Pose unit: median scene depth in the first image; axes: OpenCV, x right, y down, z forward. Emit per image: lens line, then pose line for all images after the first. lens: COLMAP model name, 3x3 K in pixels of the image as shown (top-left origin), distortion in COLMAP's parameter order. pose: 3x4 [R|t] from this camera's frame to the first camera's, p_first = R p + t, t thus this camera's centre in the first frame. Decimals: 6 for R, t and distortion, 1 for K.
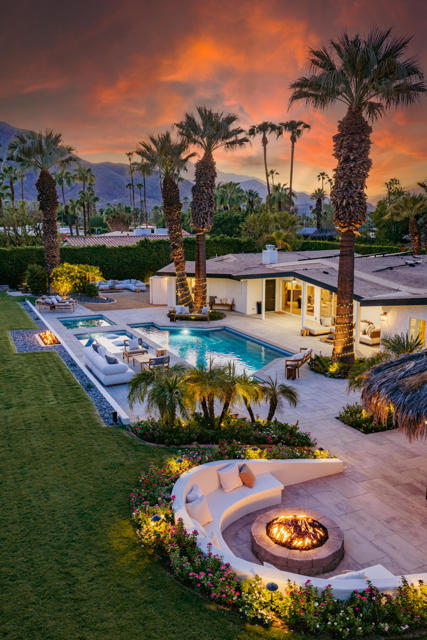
lens RADIAL K [[532.2, 0, 235.3], [0, 532.2, 317.9], [0, 0, 1]] dist [0.004458, -0.008602]
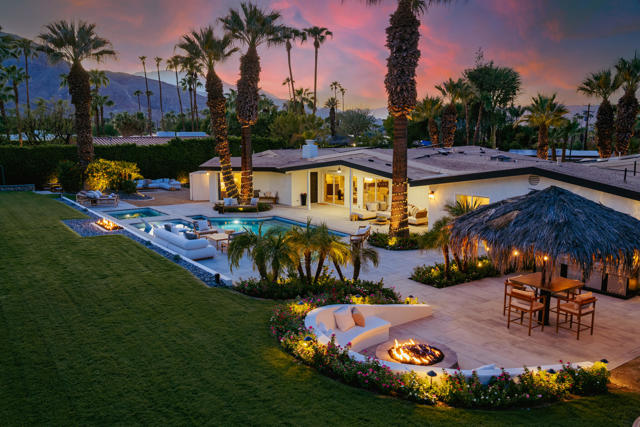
lens RADIAL K [[532.2, 0, 343.0], [0, 532.2, 214.0], [0, 0, 1]] dist [0.004458, -0.008602]
pose [[0.980217, -0.032742, 0.195198, -0.094679], [0.039785, 0.998687, -0.032271, 0.052930], [-0.193885, 0.039399, 0.980233, -0.031372]]
